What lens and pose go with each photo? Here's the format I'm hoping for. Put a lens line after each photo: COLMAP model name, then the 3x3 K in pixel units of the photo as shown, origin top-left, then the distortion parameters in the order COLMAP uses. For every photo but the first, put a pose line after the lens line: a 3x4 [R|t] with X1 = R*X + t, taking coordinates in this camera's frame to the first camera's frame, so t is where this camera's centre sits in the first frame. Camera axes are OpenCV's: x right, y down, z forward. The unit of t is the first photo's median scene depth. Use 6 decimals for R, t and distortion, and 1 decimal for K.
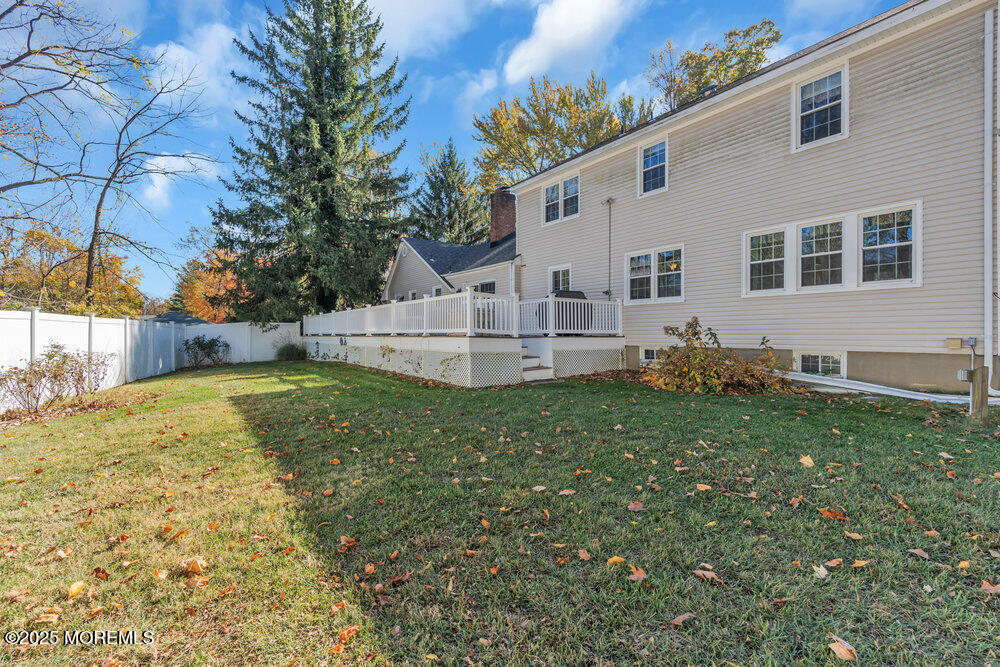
lens RADIAL K [[437.4, 0, 498.6], [0, 437.4, 333.2], [0, 0, 1]] dist [0.001915, 0.000194]
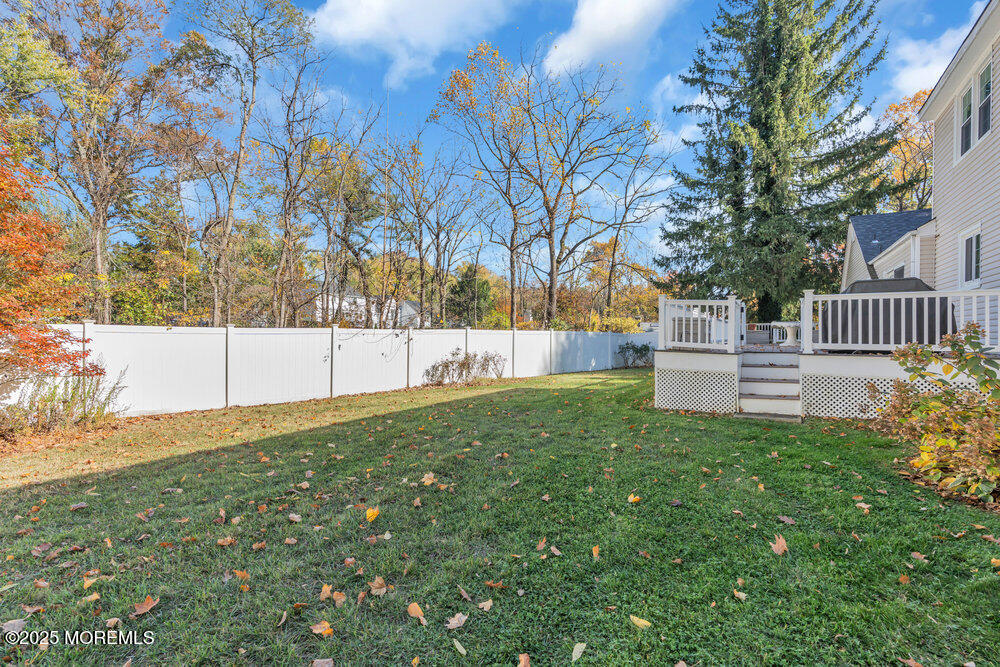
lens RADIAL K [[437.4, 0, 494.9], [0, 437.4, 338.4], [0, 0, 1]] dist [0.001915, 0.000194]
pose [[0.409004, 0.007171, -0.912504, 0.530864], [-0.003837, 0.999974, 0.006139, -0.018316], [0.912525, 0.000991, 0.409021, 0.273988]]
